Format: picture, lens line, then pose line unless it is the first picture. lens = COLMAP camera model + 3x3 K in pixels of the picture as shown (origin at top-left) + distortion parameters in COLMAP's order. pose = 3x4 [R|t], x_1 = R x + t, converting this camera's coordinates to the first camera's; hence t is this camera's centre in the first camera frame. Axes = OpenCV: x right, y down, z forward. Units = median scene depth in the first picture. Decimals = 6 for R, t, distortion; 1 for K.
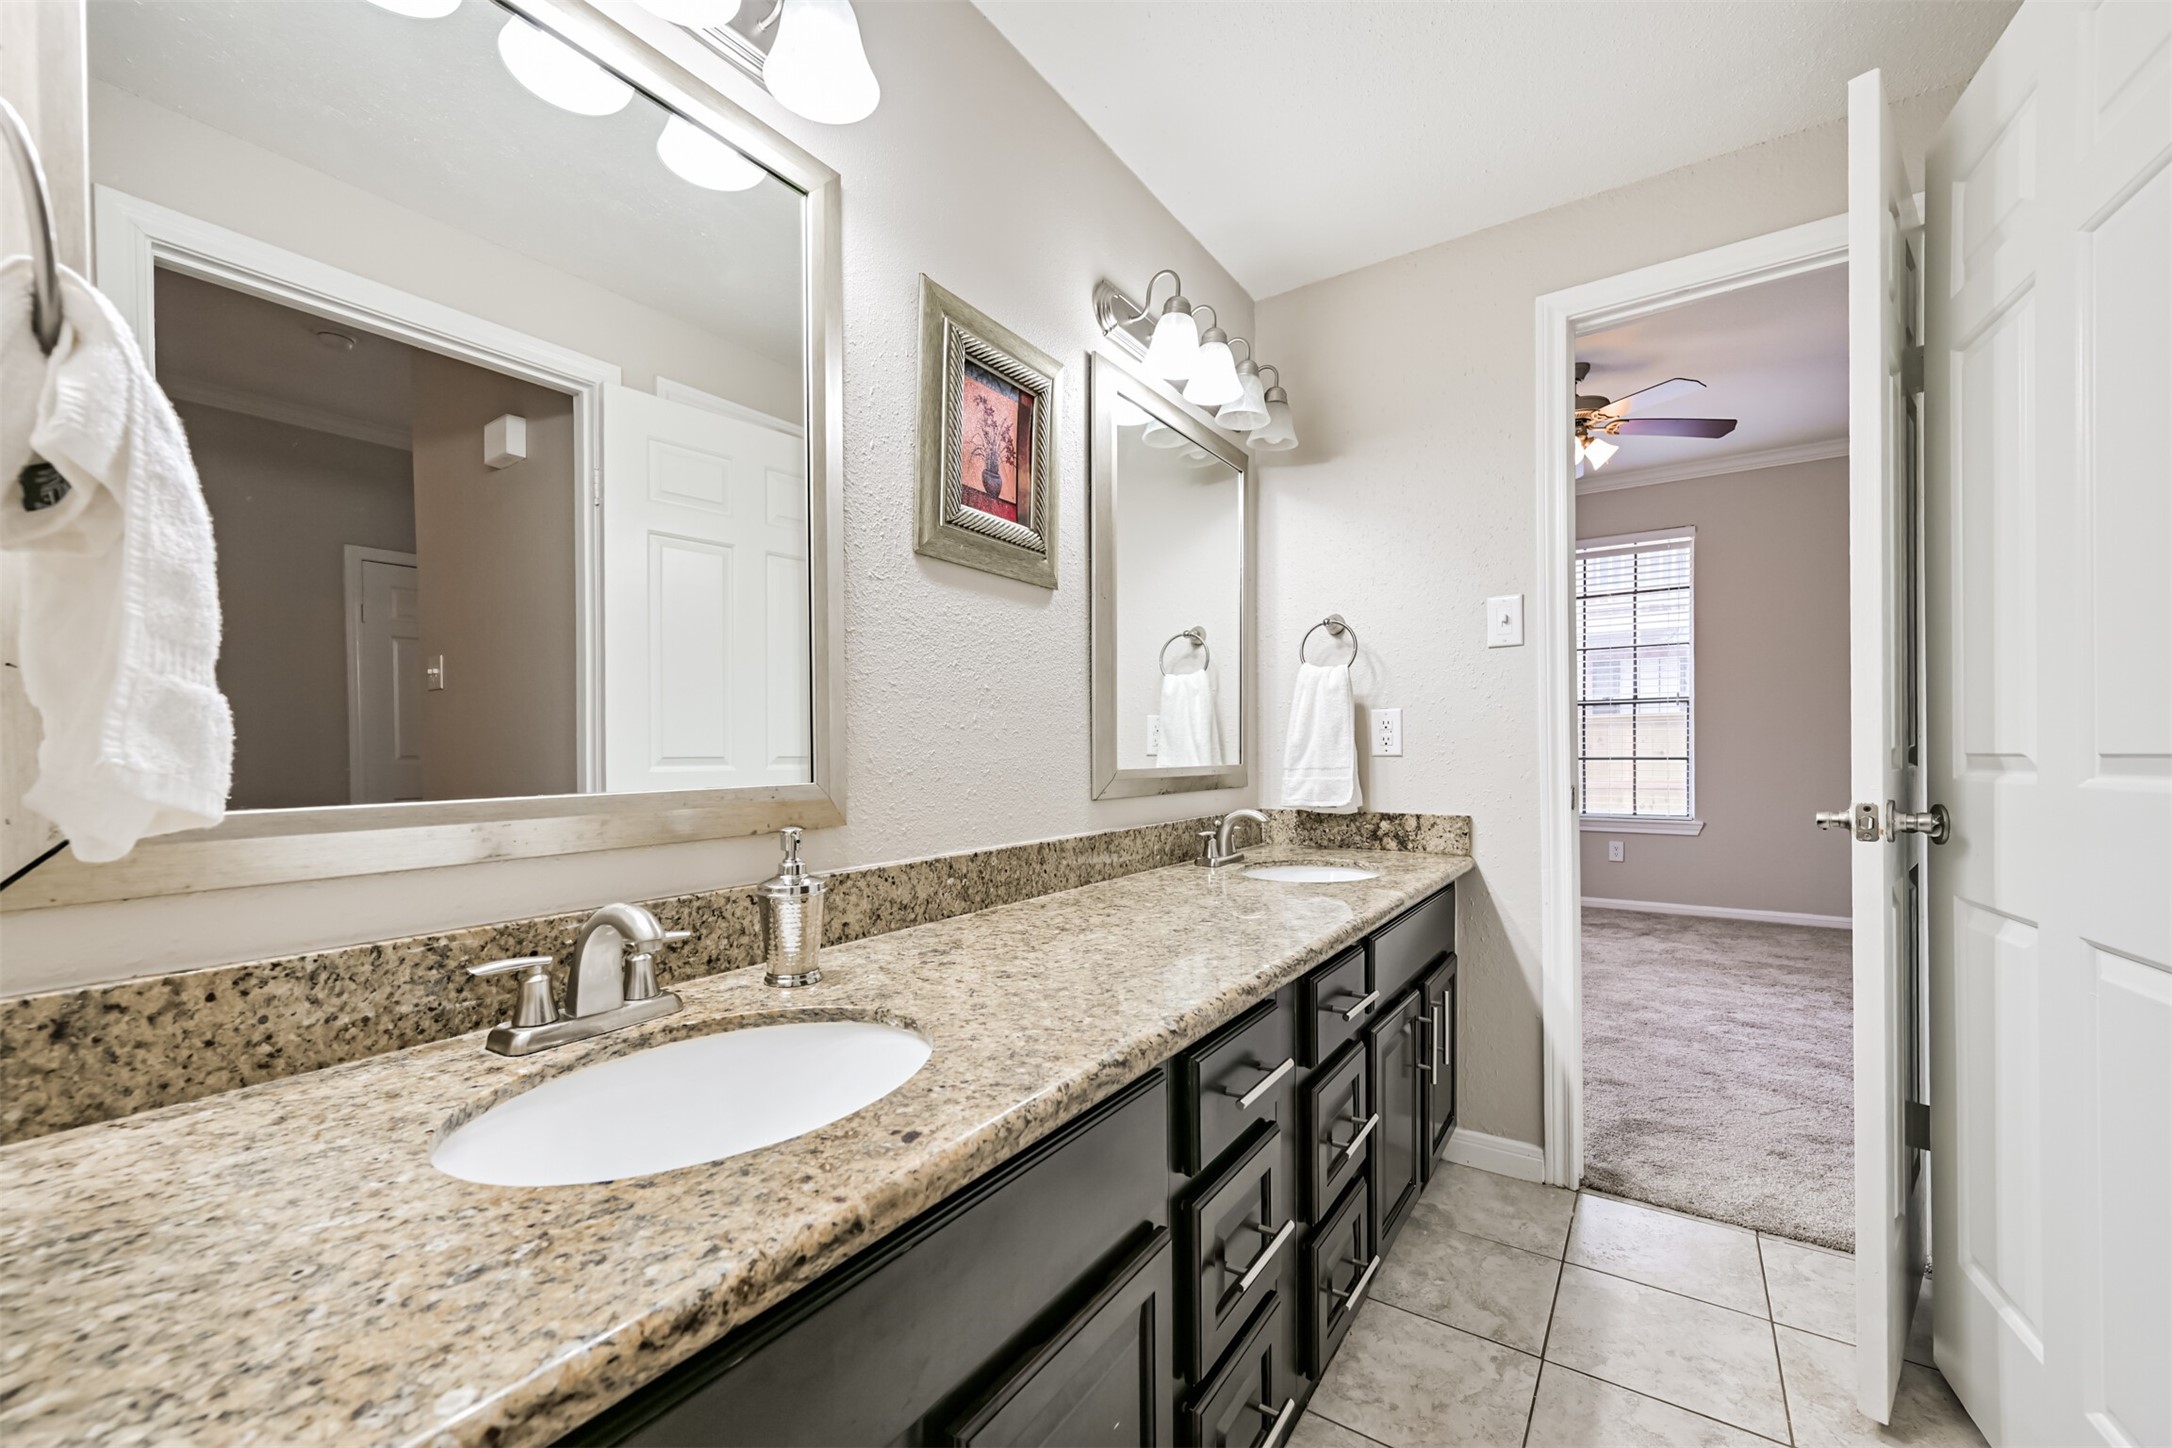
lens RADIAL K [[860.3, 0, 1086.0], [0, 860.3, 736.5], [0, 0, 1]] dist [0.000359, 0.000044]
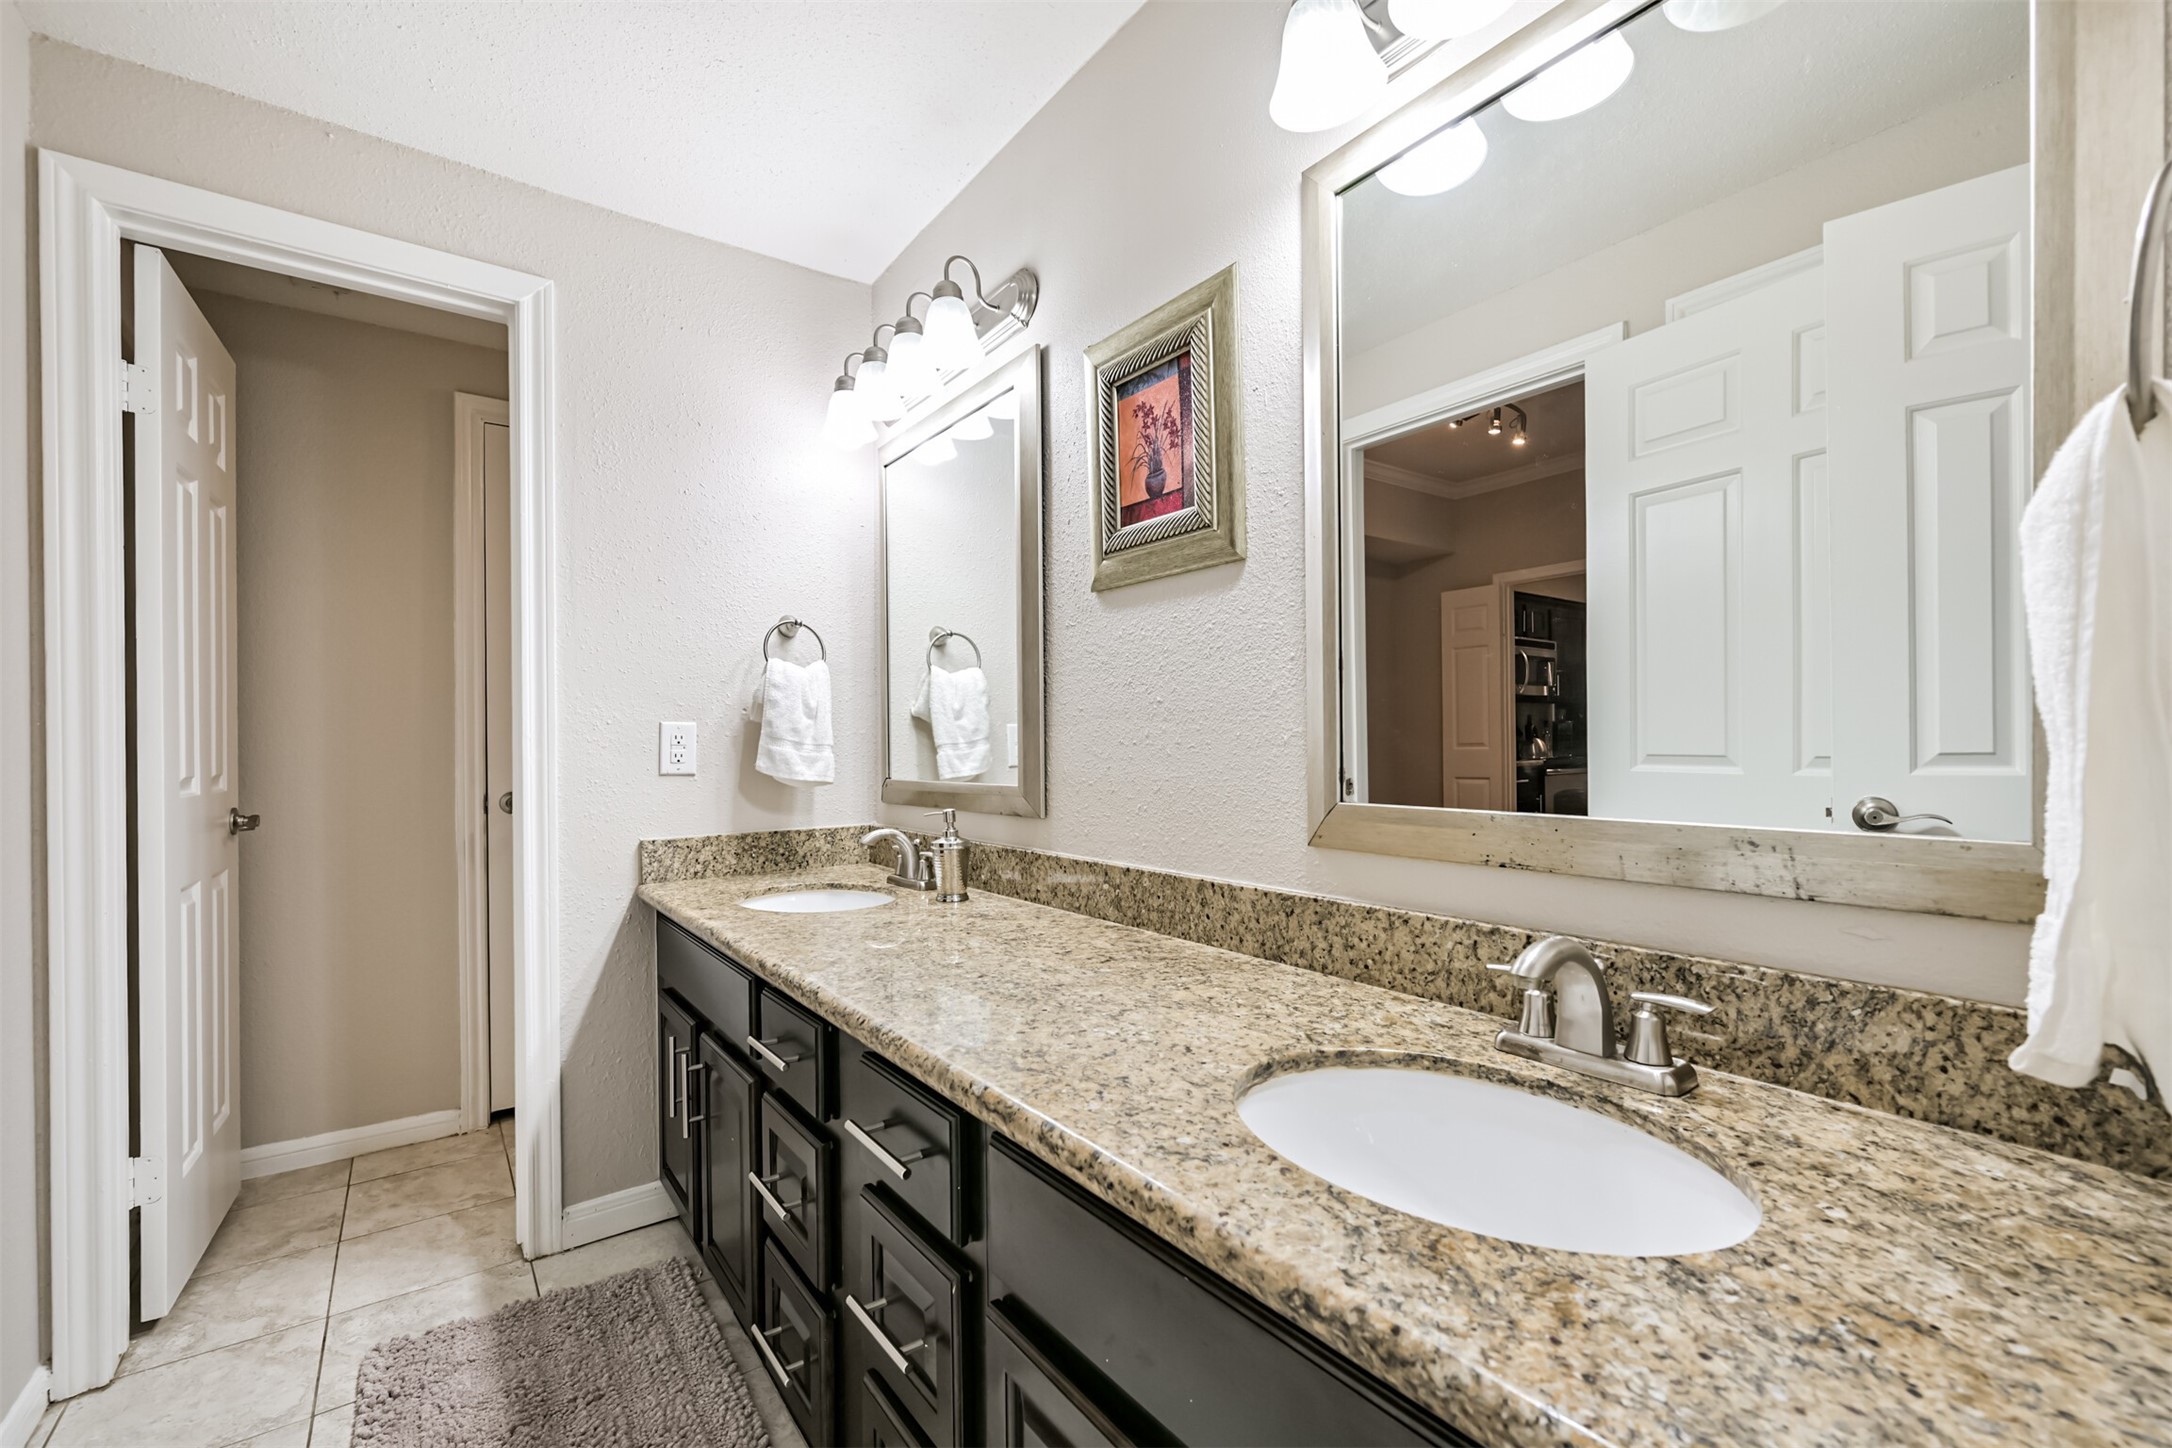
lens RADIAL K [[915.5, 0, 1086.0], [0, 915.5, 724.0], [0, 0, 1]] dist [-0.000865, -0.000074]
pose [[-0.331905, -0.013183, -0.943221, 0.864336], [0.024379, 0.999448, -0.022548, -0.009770], [0.942998, -0.030479, -0.331400, 1.257322]]
